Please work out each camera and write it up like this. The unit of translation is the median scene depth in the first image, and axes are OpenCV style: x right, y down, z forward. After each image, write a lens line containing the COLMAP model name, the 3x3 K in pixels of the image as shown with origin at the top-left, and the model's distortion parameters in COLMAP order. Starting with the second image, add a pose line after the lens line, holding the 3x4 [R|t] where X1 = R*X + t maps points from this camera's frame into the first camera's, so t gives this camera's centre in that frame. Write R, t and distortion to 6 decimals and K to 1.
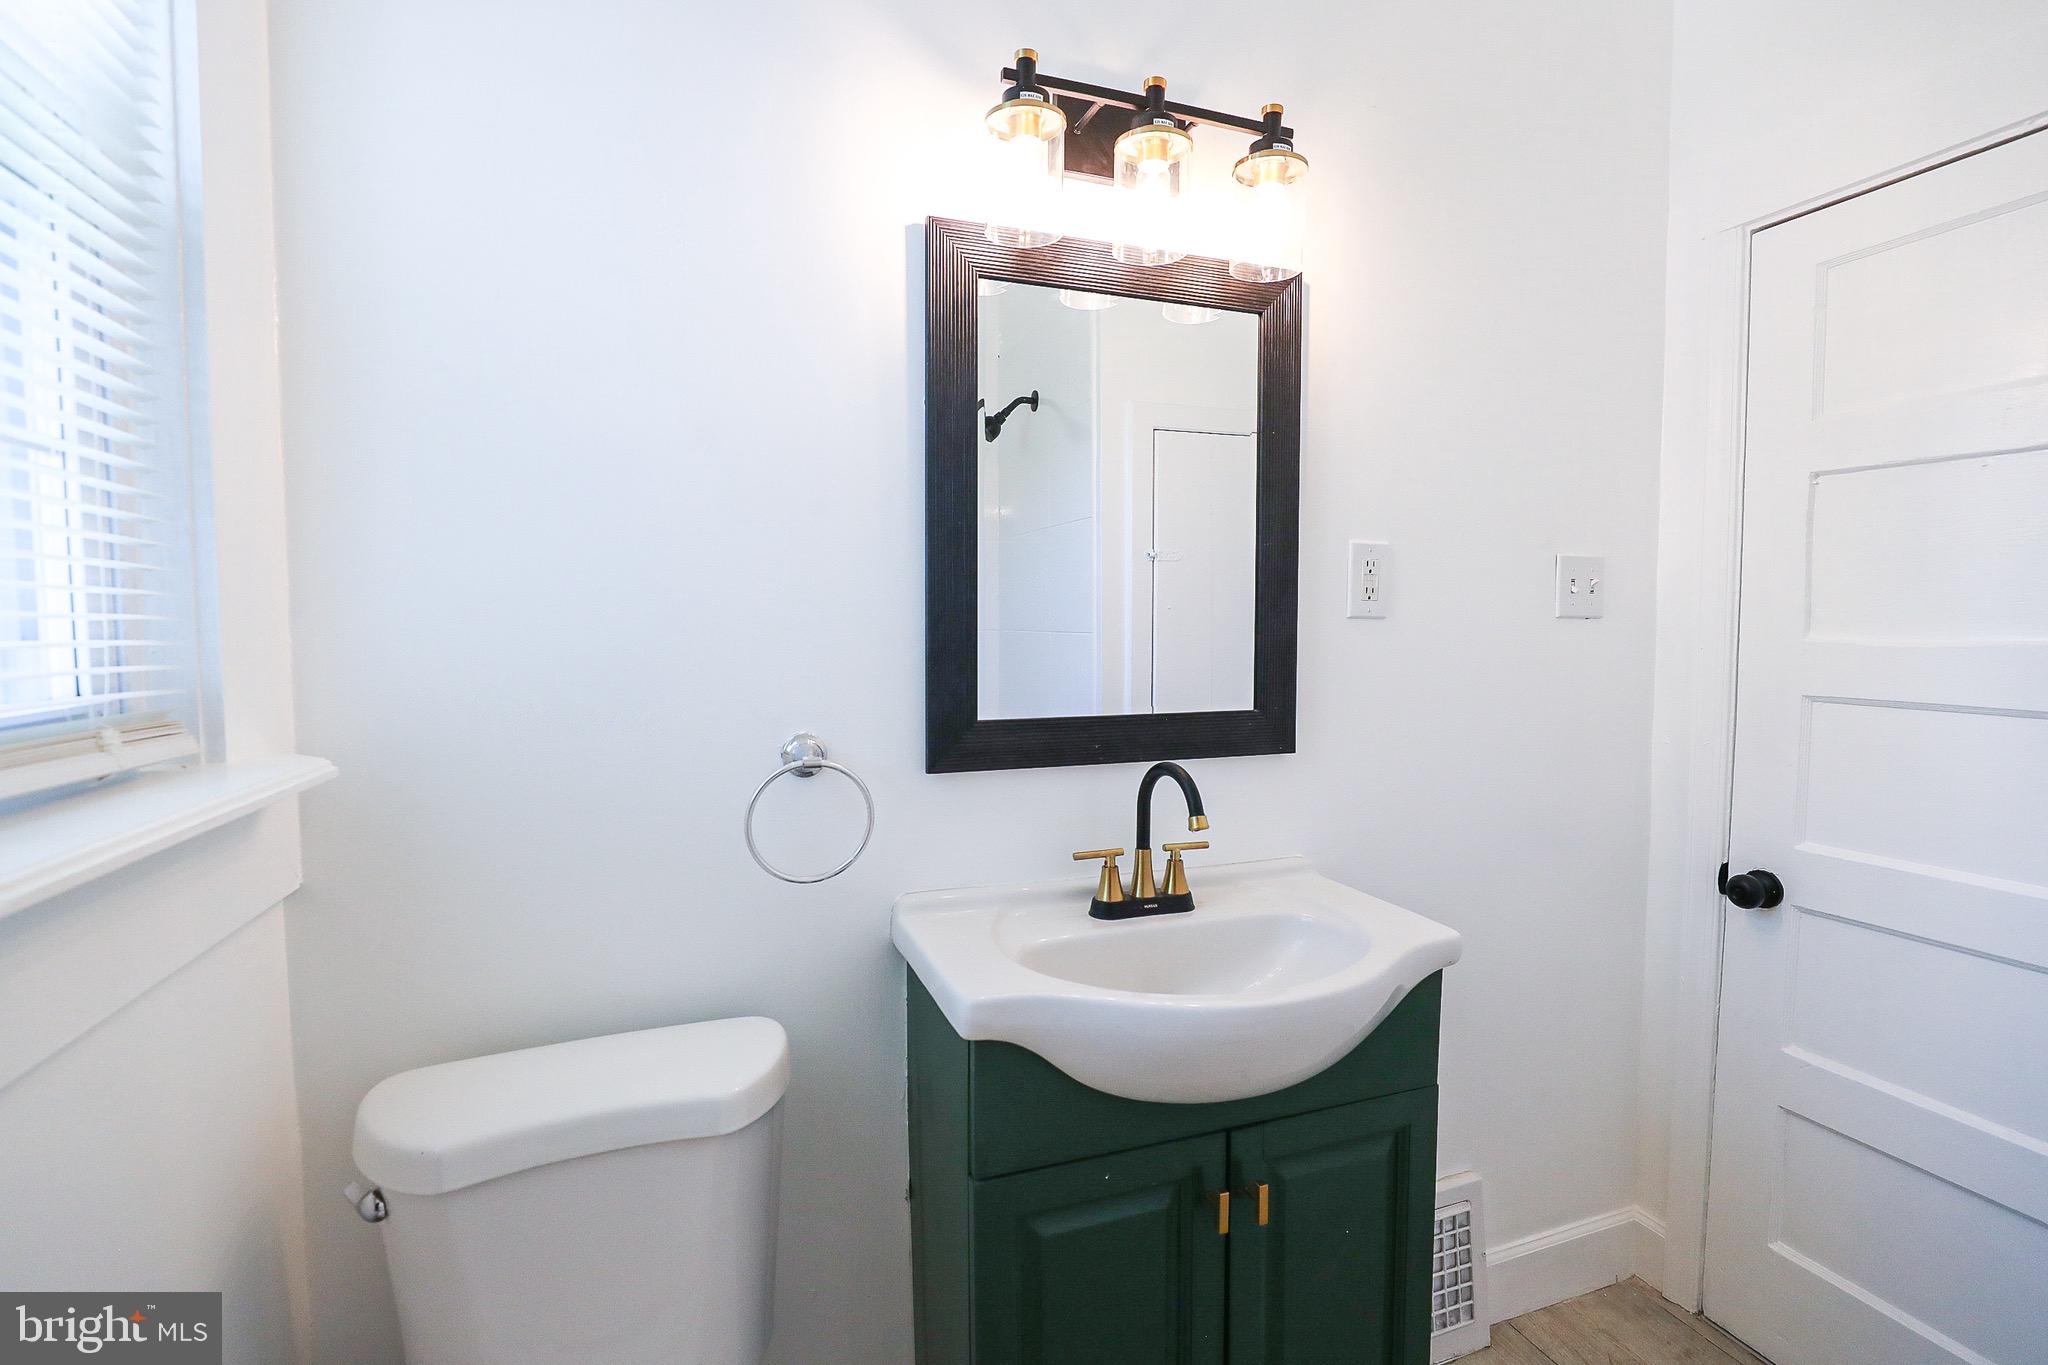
lens RADIAL K [[939.7, 0, 1016.7], [0, 939.7, 677.6], [0, 0, 1]] dist [-0.043679, 0.013005]
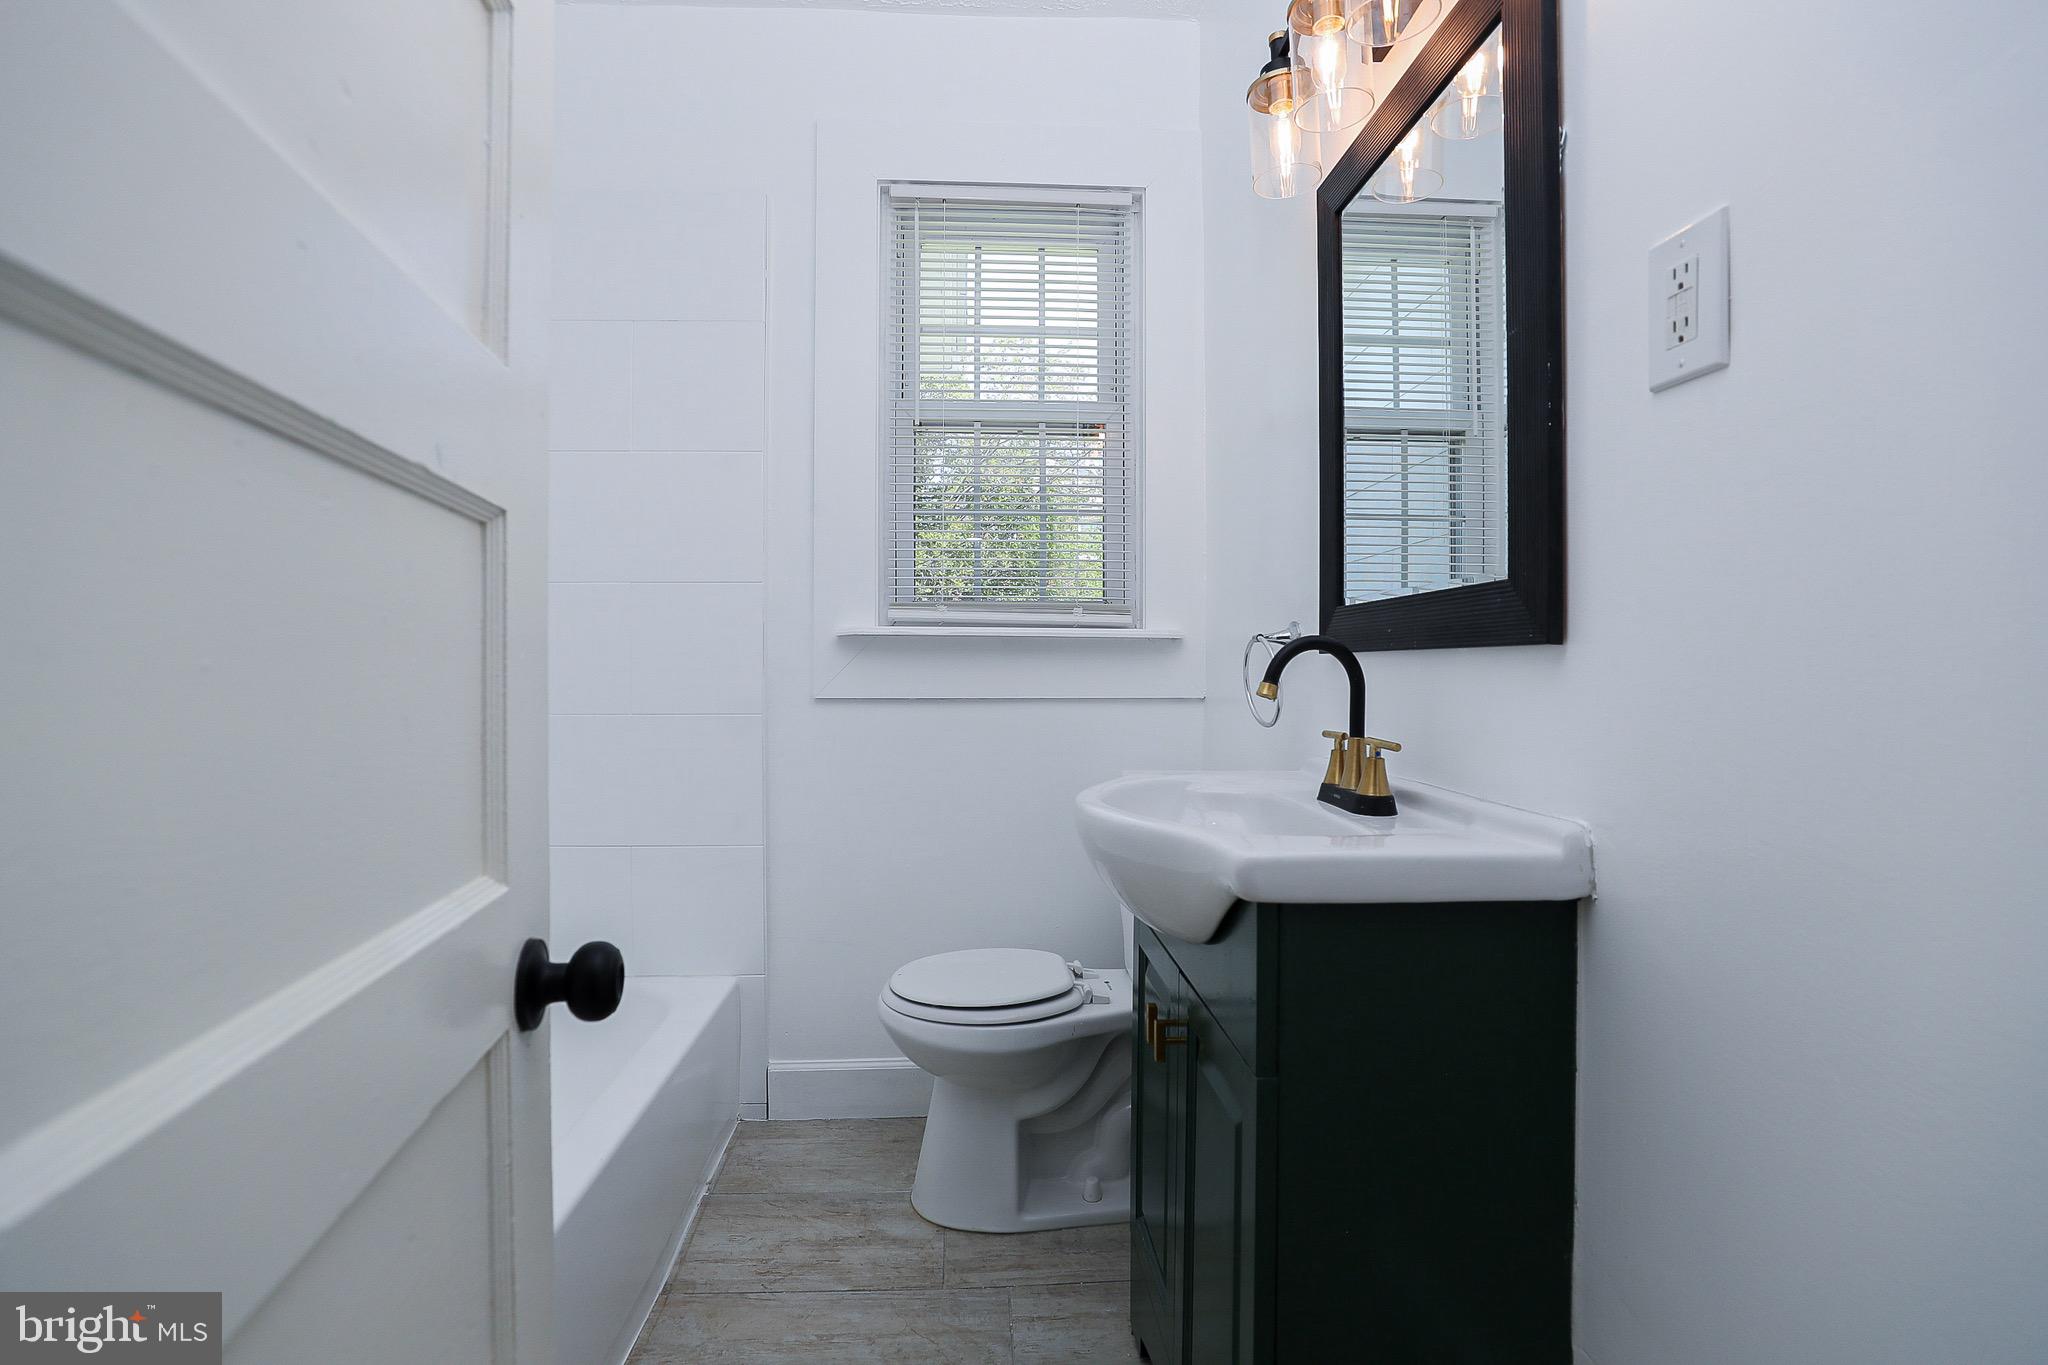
lens RADIAL K [[928.7, 0, 1018.2], [0, 928.7, 669.1], [0, 0, 1]] dist [-0.037846, 0.000230]
pose [[-0.261486, 0.007430, -0.965179, 1.096433], [-0.057227, 0.998092, 0.023187, 0.116455], [0.963509, 0.061297, -0.260562, 0.927930]]
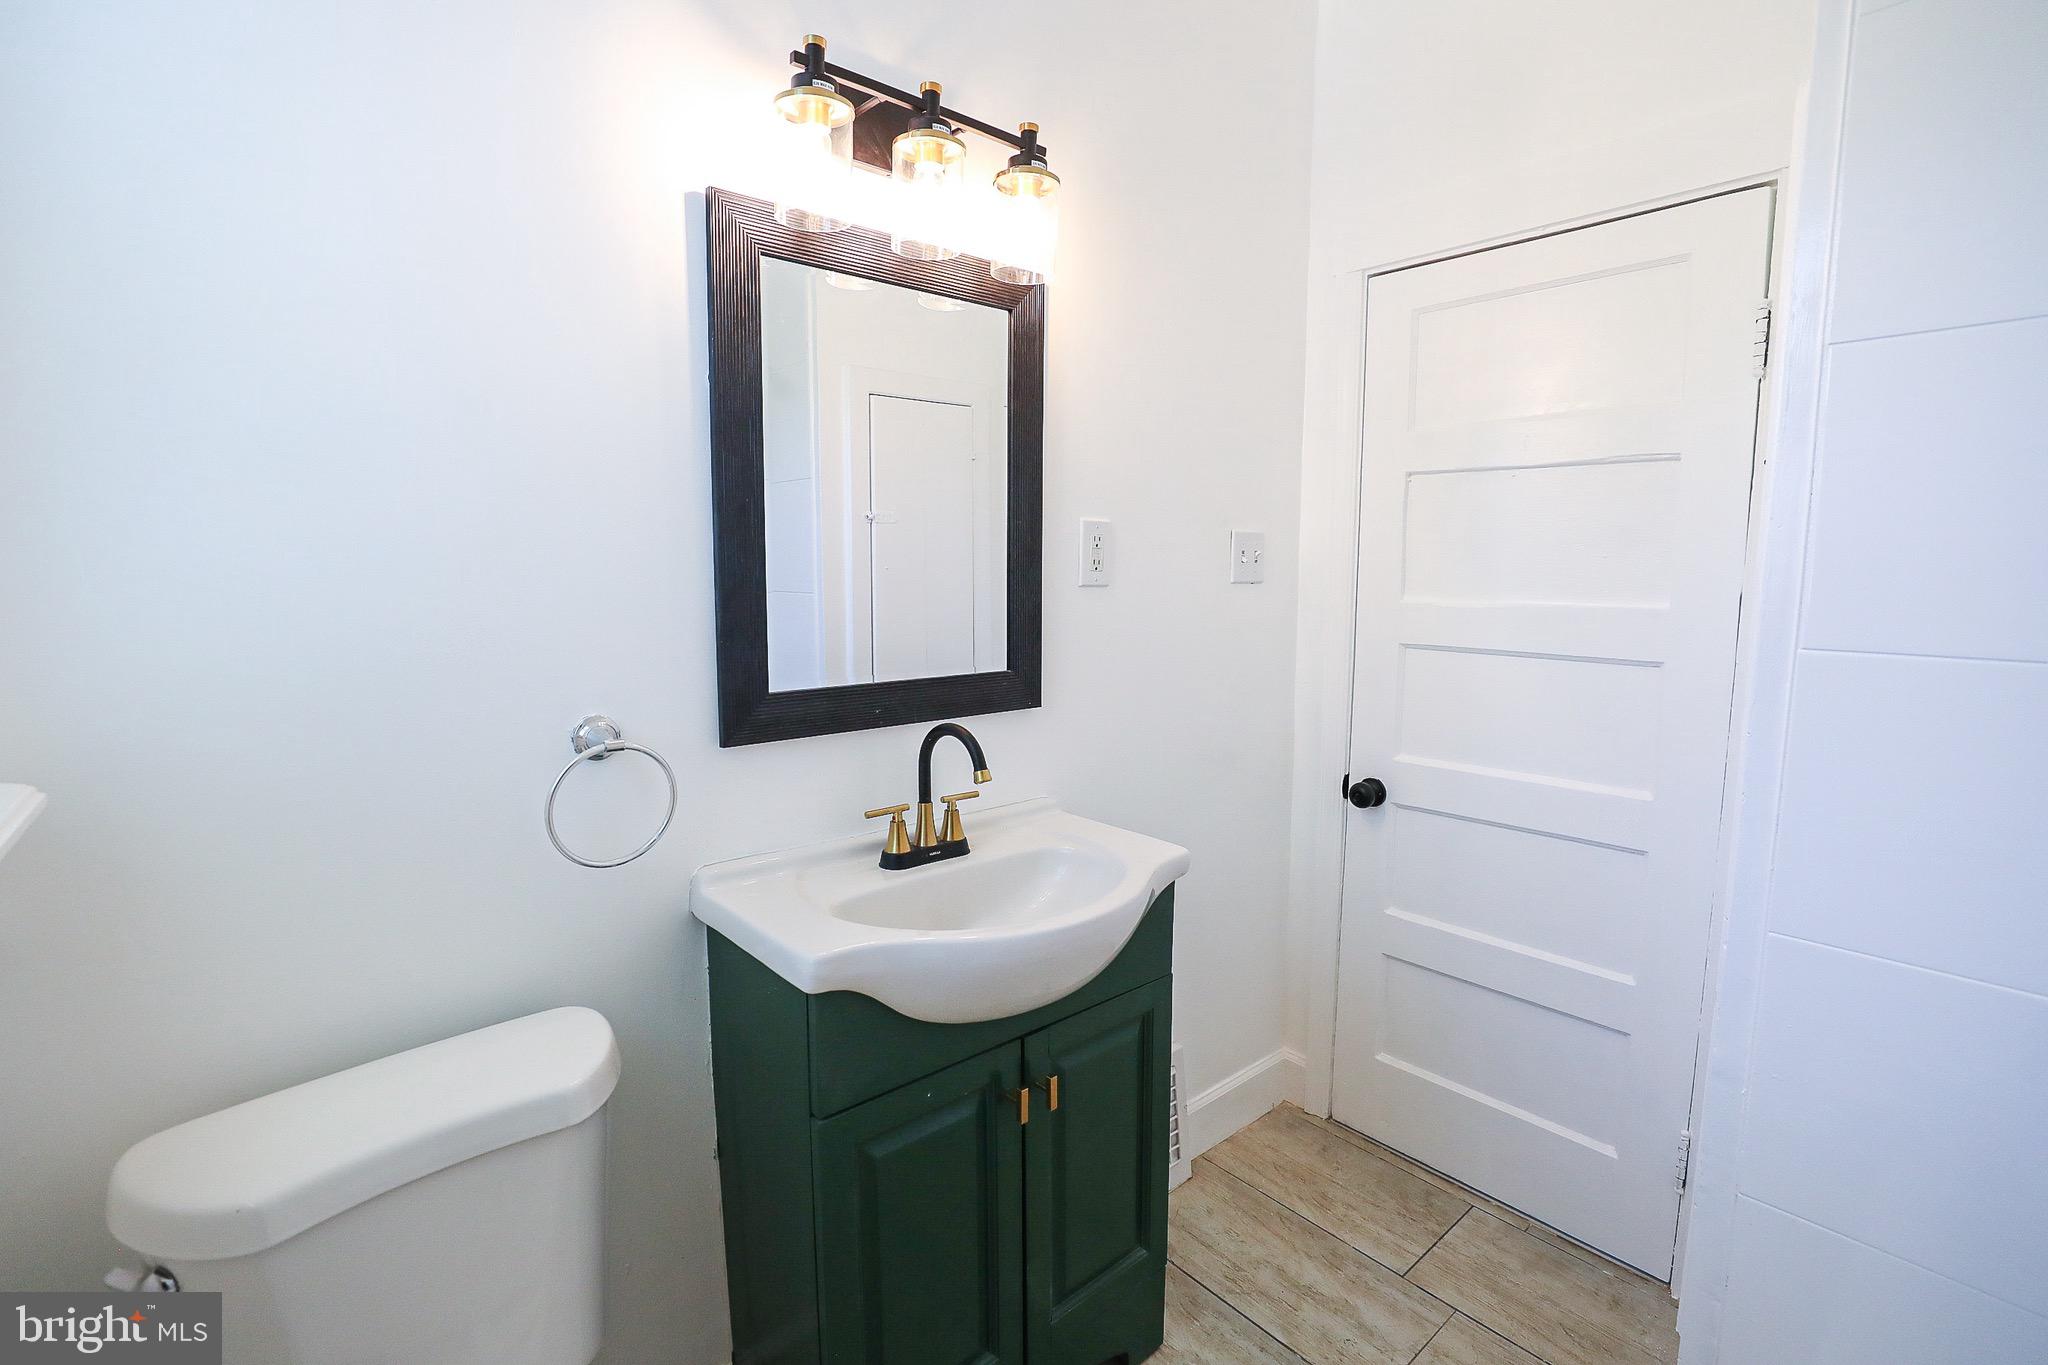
lens RADIAL K [[939.7, 0, 1016.7], [0, 939.7, 677.6], [0, 0, 1]] dist [-0.043679, 0.013005]
pose [[0.932394, -0.040527, 0.359164, -0.156199], [0.018808, 0.997788, 0.063762, -0.031751], [-0.360954, -0.052696, 0.931094, -0.054787]]
